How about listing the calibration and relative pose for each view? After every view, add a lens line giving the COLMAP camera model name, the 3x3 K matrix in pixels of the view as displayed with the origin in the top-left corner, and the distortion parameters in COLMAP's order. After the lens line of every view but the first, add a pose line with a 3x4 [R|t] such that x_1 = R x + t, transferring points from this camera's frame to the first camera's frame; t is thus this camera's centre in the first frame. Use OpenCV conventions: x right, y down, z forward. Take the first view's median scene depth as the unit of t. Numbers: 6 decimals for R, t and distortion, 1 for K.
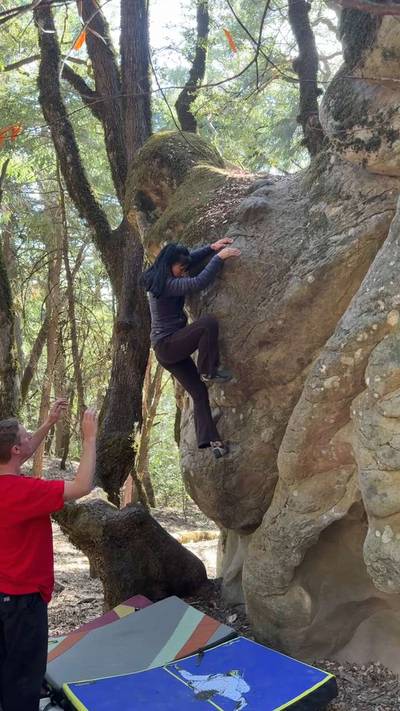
lens RADIAL K [[611.8, 0, 200.0], [0, 611.8, 355.5], [0, 0, 1]] dist [0.106041, -0.201602]
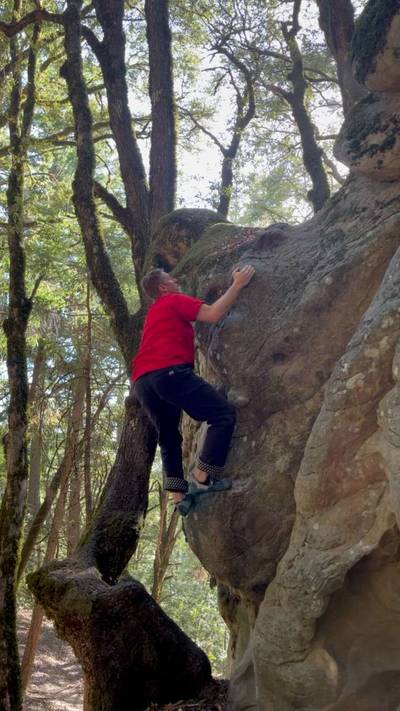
lens RADIAL K [[595.1, 0, 200.0], [0, 595.1, 355.5], [0, 0, 1]] dist [0.001746, 0.008845]
pose [[0.998842, 0.027558, -0.039437, 0.022029], [-0.037450, 0.959934, -0.277714, 0.232302], [0.030203, 0.278869, 0.959854, 0.146733]]
